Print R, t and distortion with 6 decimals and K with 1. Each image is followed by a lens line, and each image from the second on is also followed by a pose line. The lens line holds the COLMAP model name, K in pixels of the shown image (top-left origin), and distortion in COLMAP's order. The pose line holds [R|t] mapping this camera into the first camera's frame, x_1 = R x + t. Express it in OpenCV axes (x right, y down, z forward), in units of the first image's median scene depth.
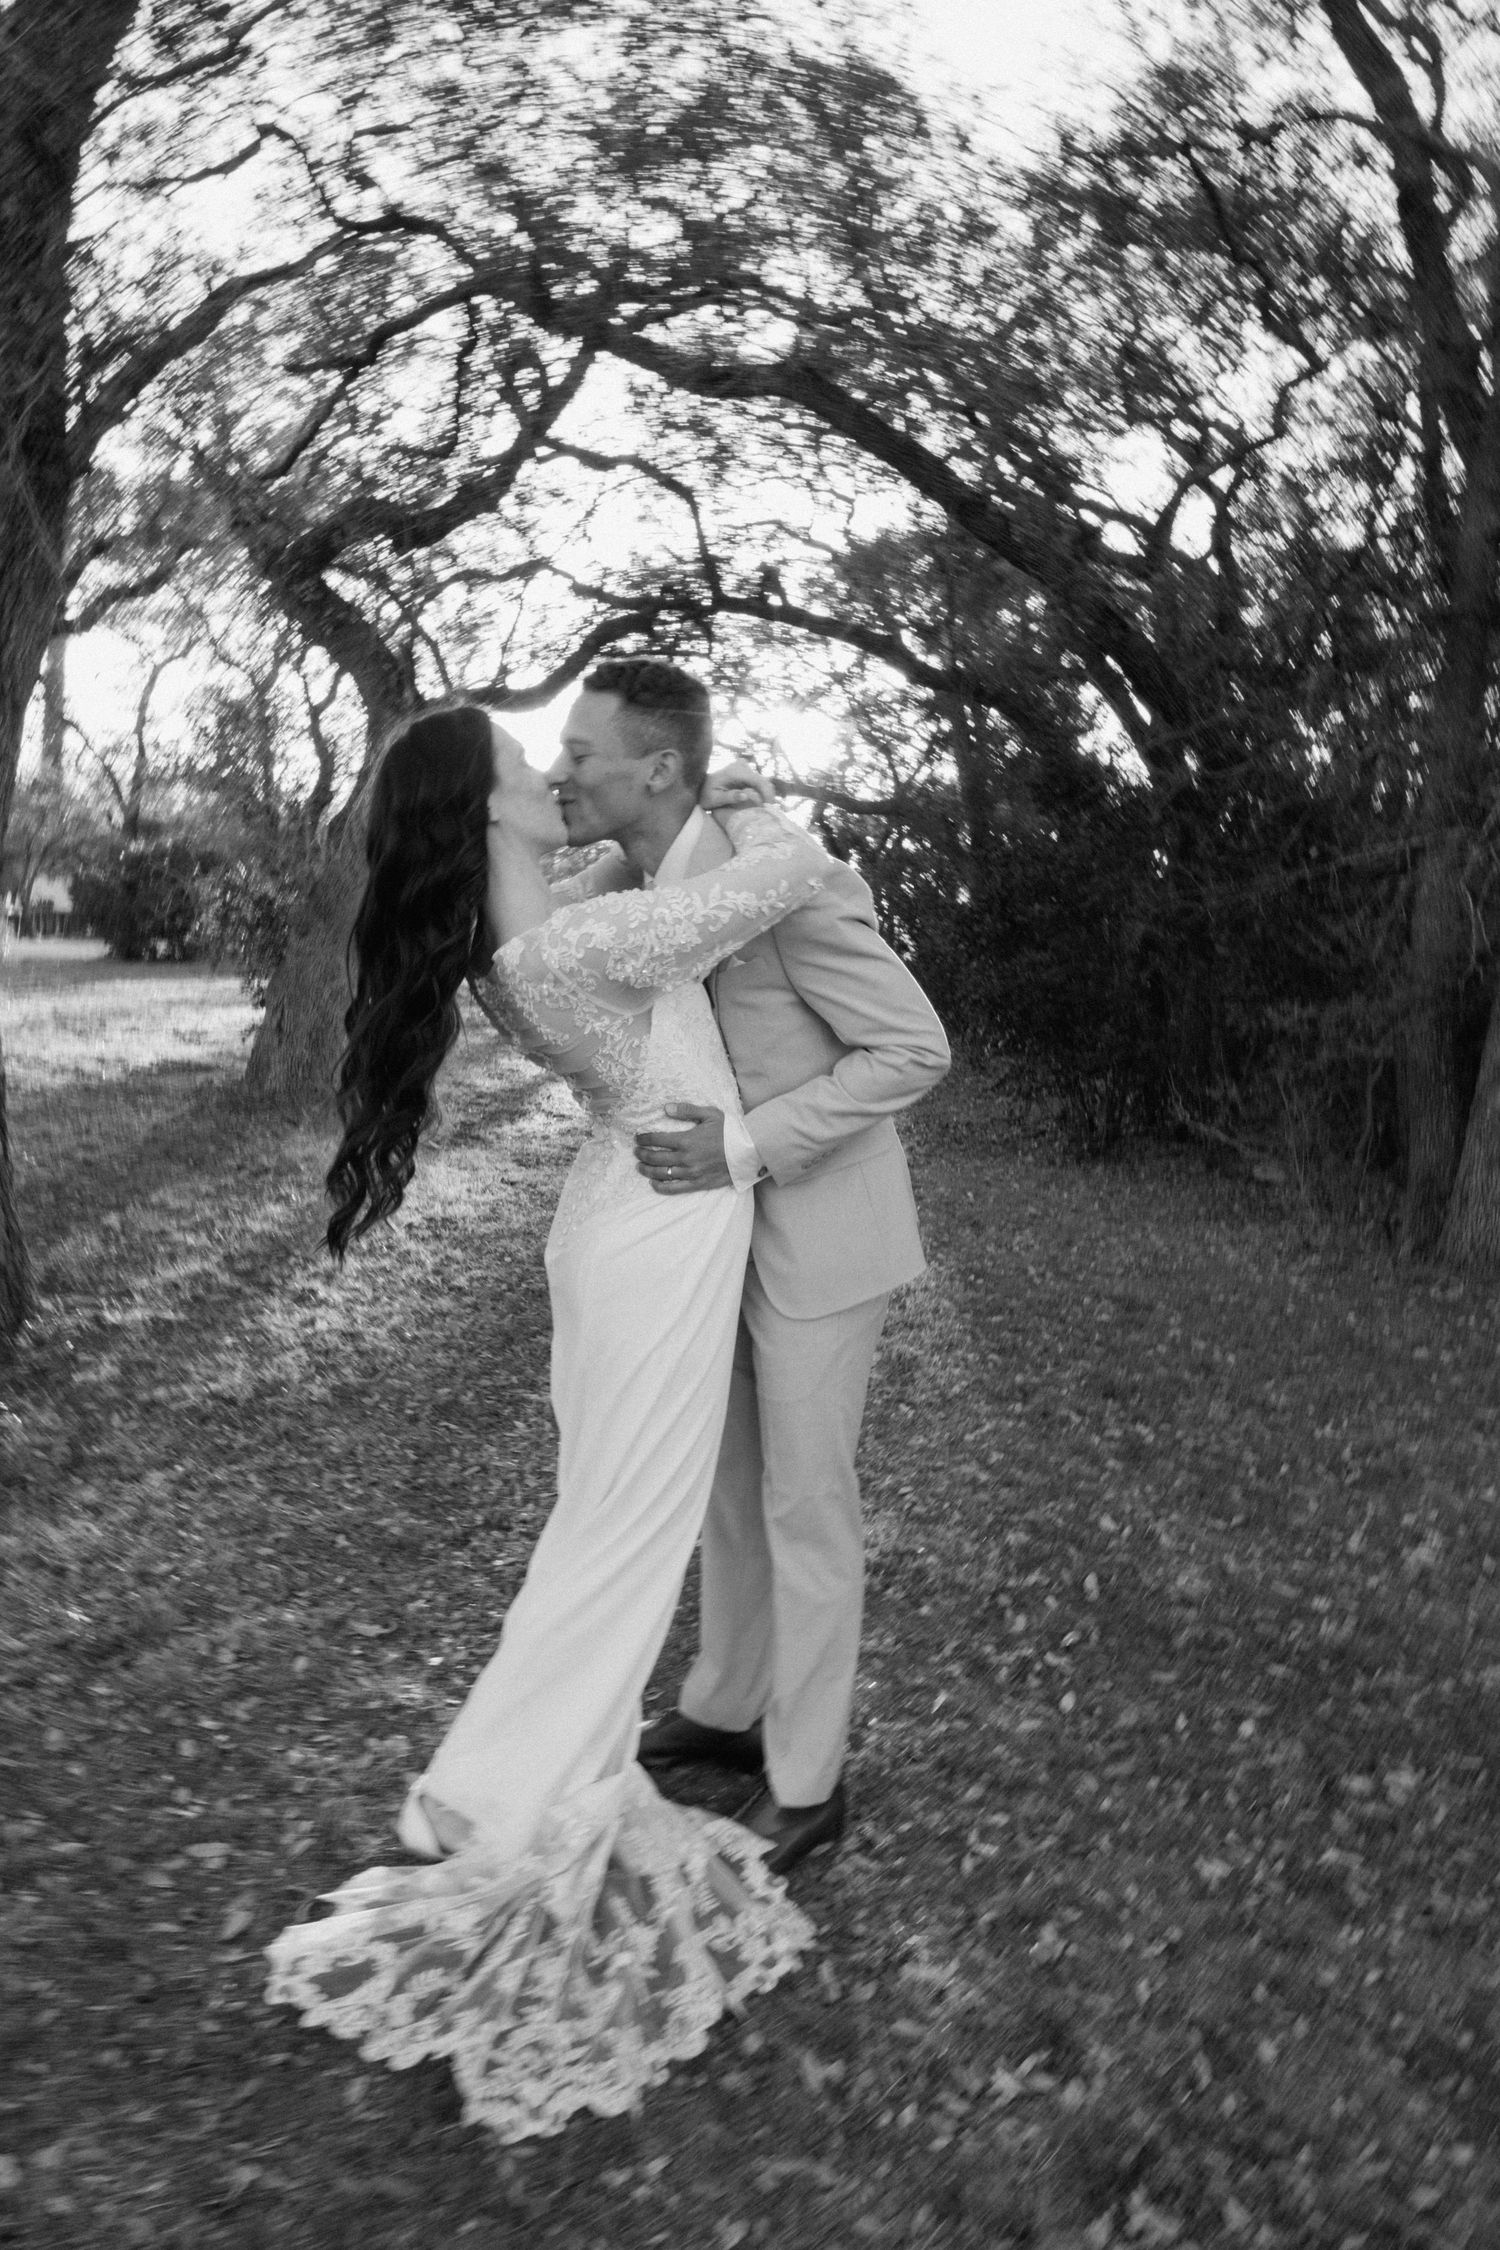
lens RADIAL K [[2044.4, 0, 750.0], [0, 2044.4, 1125.0], [0, 0, 1]] dist [0.044006, -0.012796]
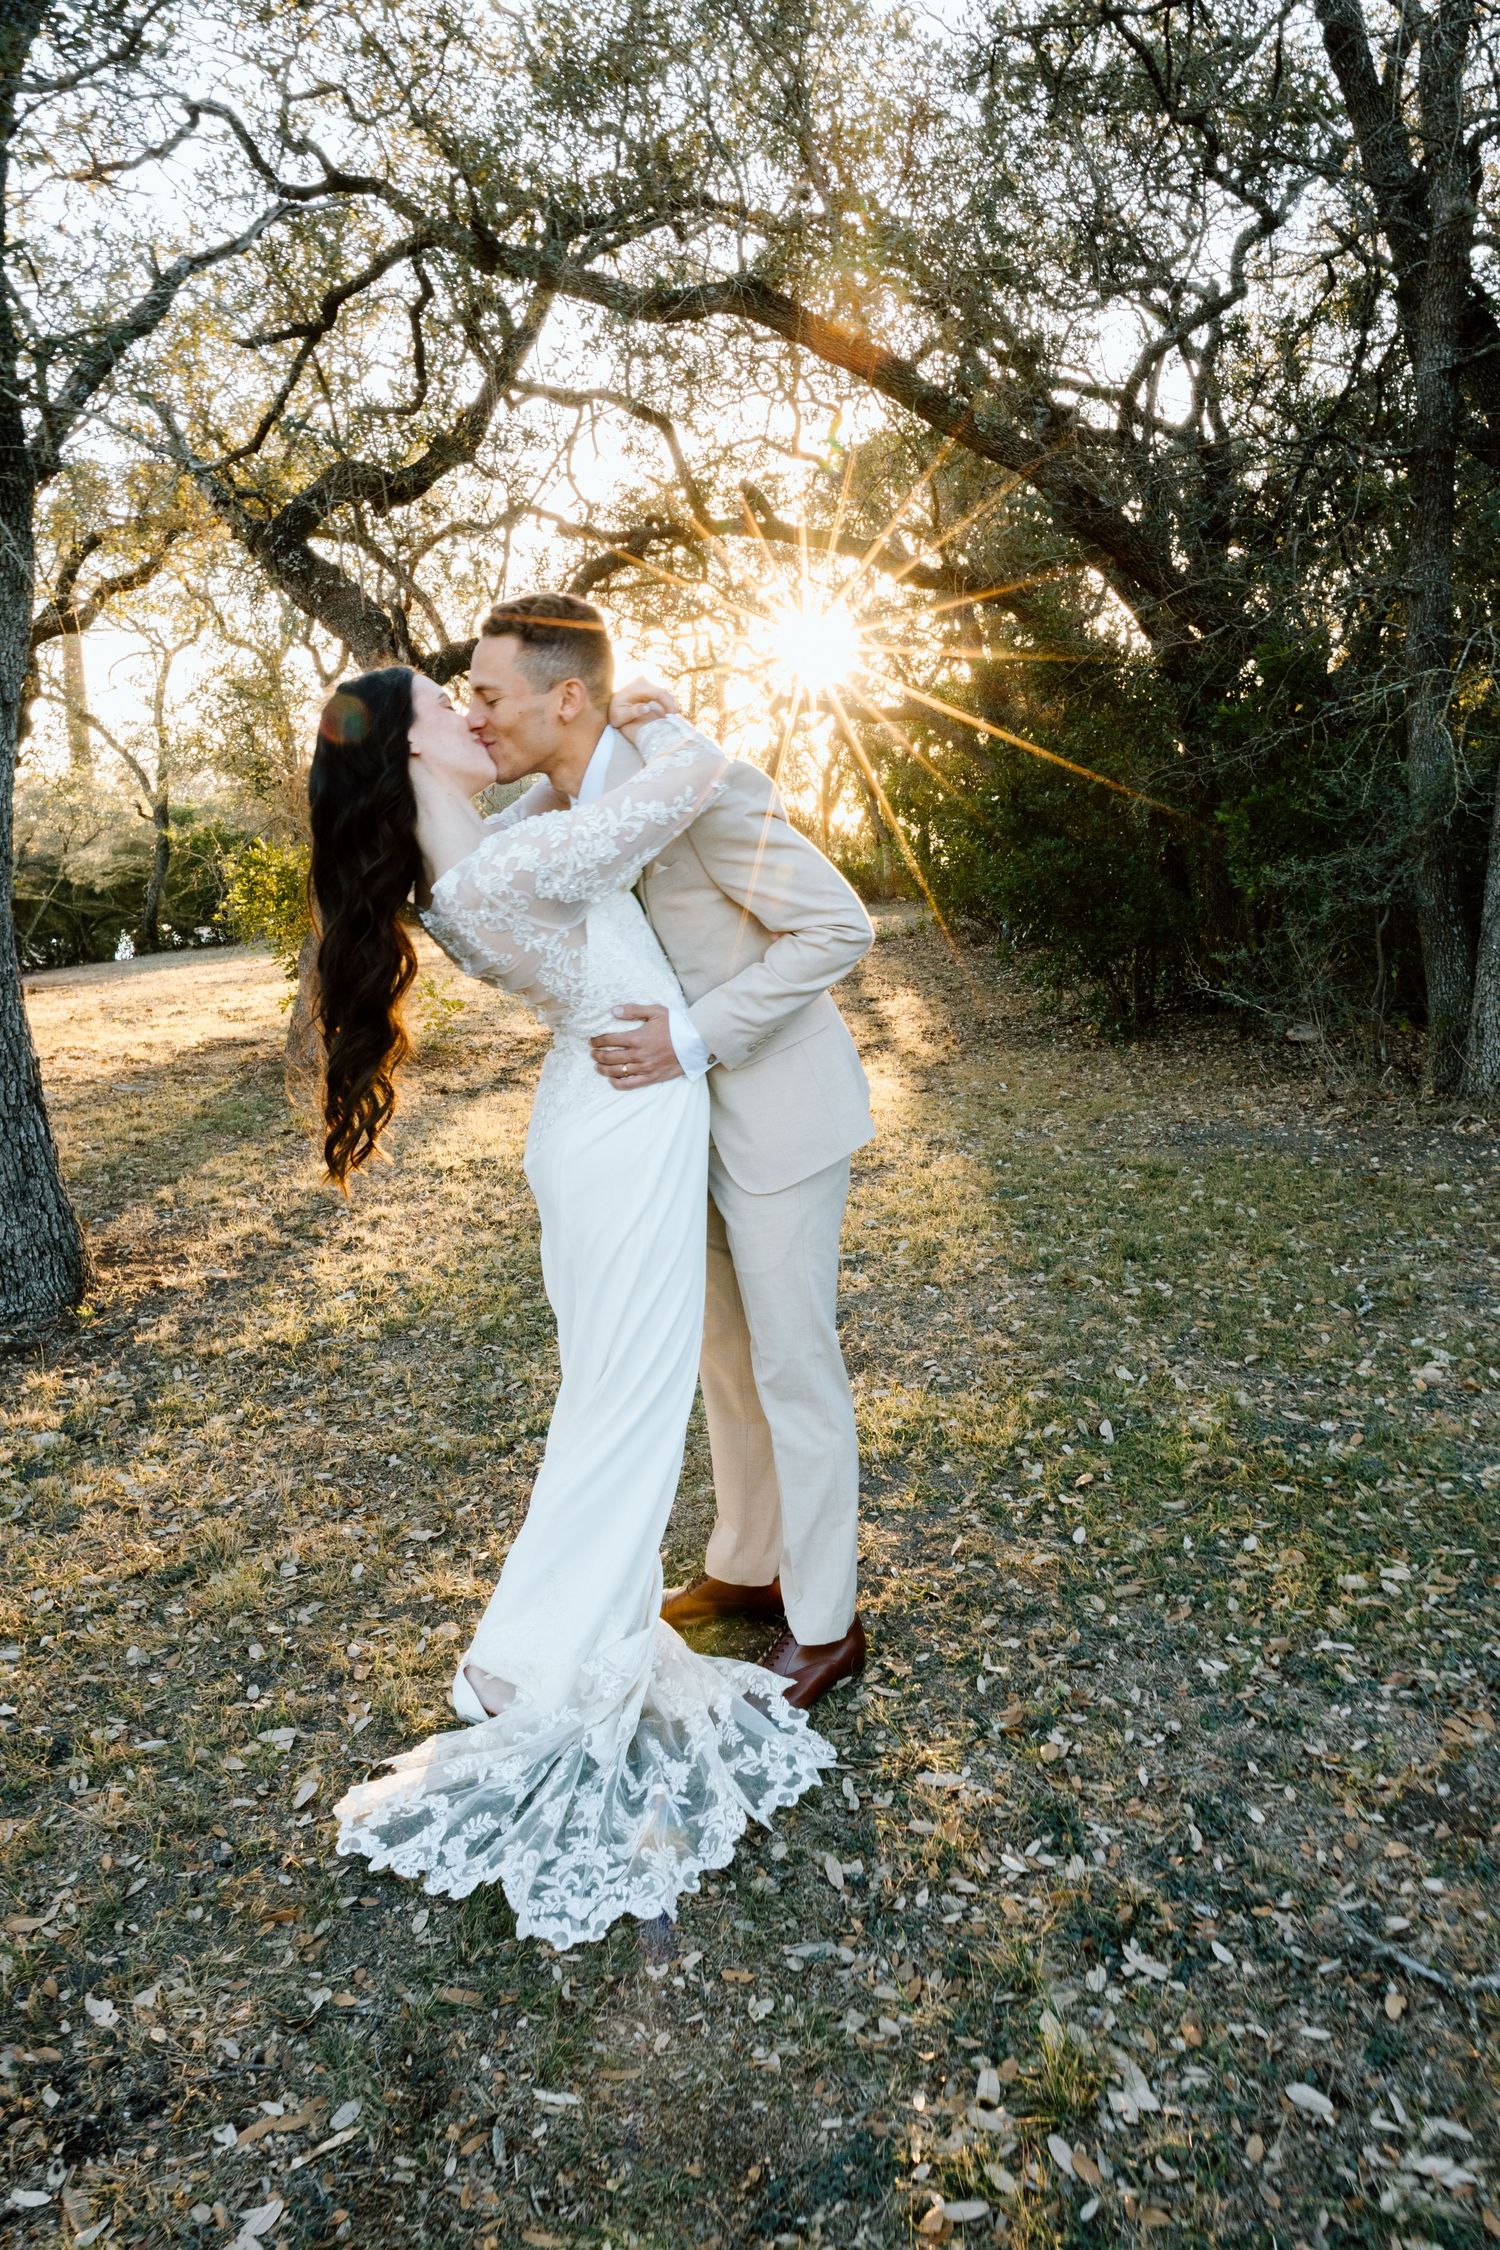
lens RADIAL K [[2044.4, 0, 750.0], [0, 2044.4, 1125.0], [0, 0, 1]] dist [0.044006, -0.012796]
pose [[0.993854, -0.105488, -0.033561, 0.033716], [0.106628, 0.993710, 0.034208, 0.012835], [0.029742, -0.037576, 0.998851, -0.039983]]
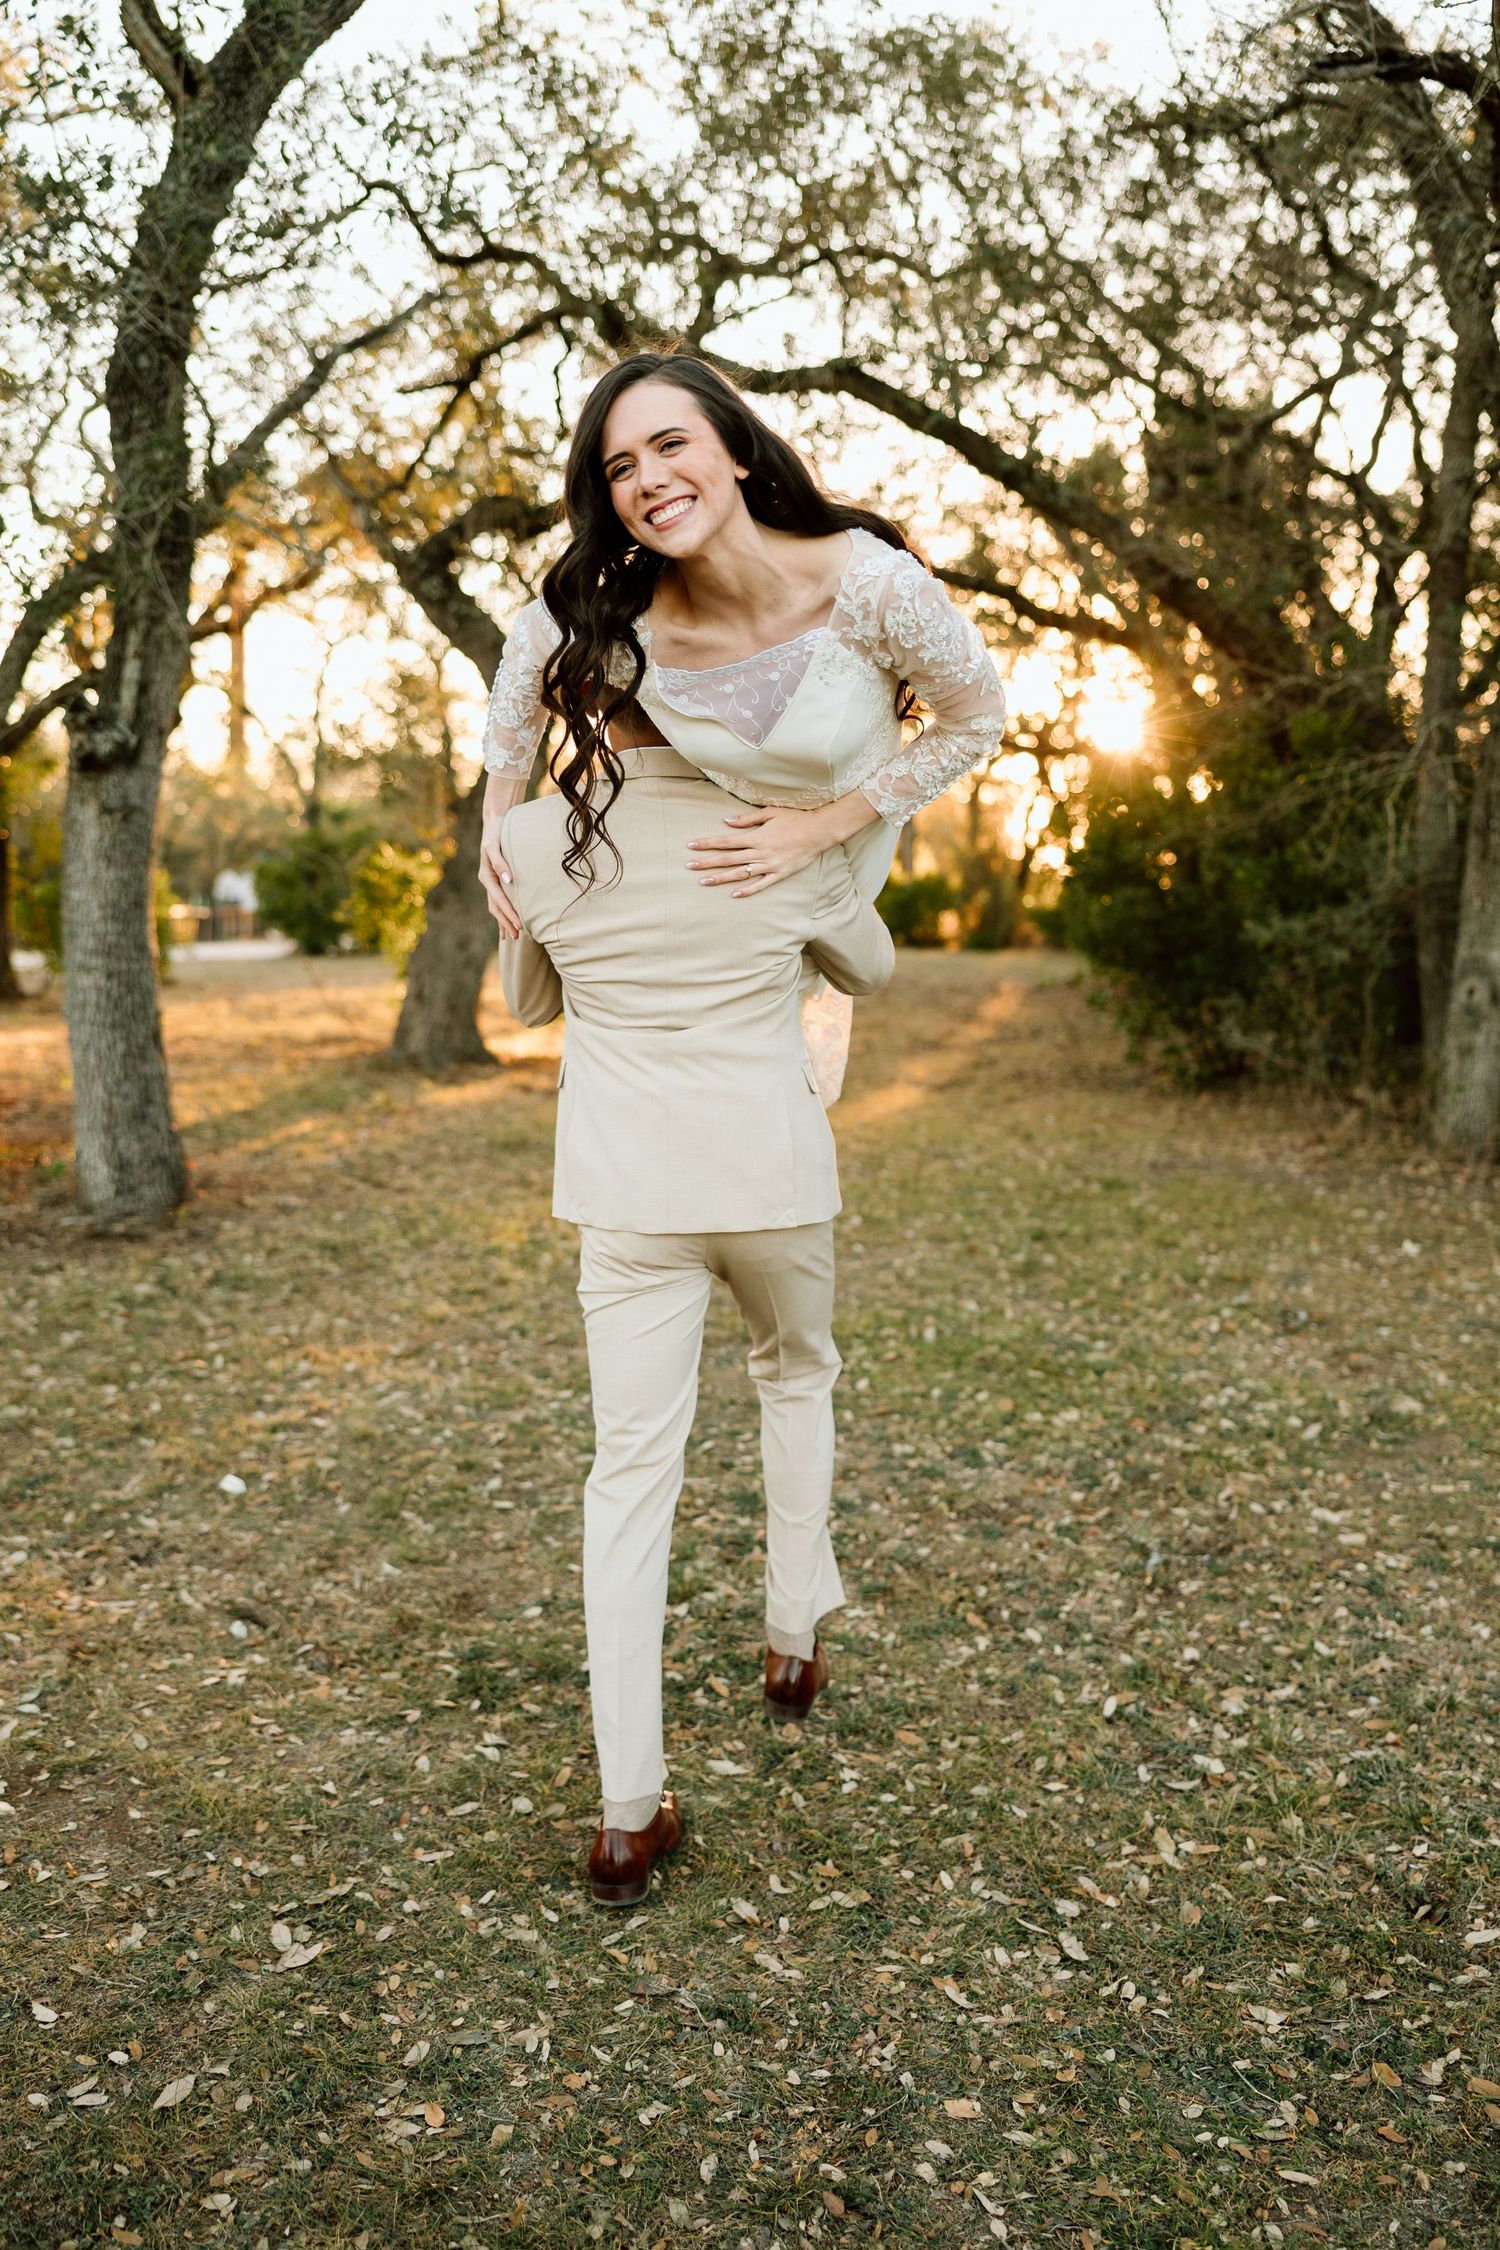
lens RADIAL K [[2356.8, 0, 750.0], [0, 2356.8, 1125.0], [0, 0, 1]] dist [0.039406, 0.002192]
pose [[0.991893, -0.039517, -0.120775, 0.222870], [0.039448, 0.999217, -0.002962, 0.077399], [0.120797, -0.001826, 0.992676, -0.531996]]
